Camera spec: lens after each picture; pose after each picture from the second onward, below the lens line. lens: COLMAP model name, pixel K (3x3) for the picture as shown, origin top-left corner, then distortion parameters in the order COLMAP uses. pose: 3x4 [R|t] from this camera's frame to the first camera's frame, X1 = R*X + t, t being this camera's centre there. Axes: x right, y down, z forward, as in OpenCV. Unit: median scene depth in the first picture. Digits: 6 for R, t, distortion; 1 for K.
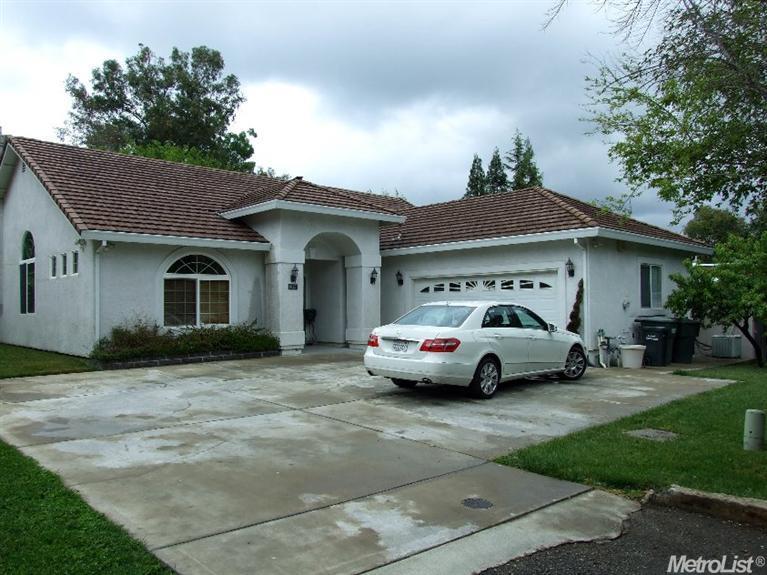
lens RADIAL K [[601.8, 0, 397.6], [0, 601.8, 284.5], [0, 0, 1]] dist [-0.001046, 0.001832]
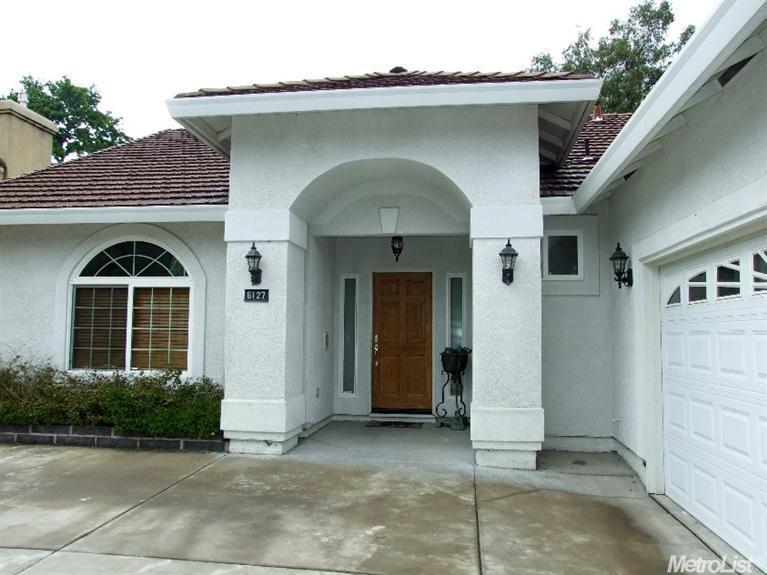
lens RADIAL K [[648.2, 0, 383.5], [0, 648.2, 287.5], [0, 0, 1]] dist [-0.070194, -0.000548]
pose [[0.634660, -0.045875, -0.771428, 0.244979], [0.009049, 0.998609, -0.051941, 0.023436], [0.772738, 0.025984, 0.634193, 0.782780]]
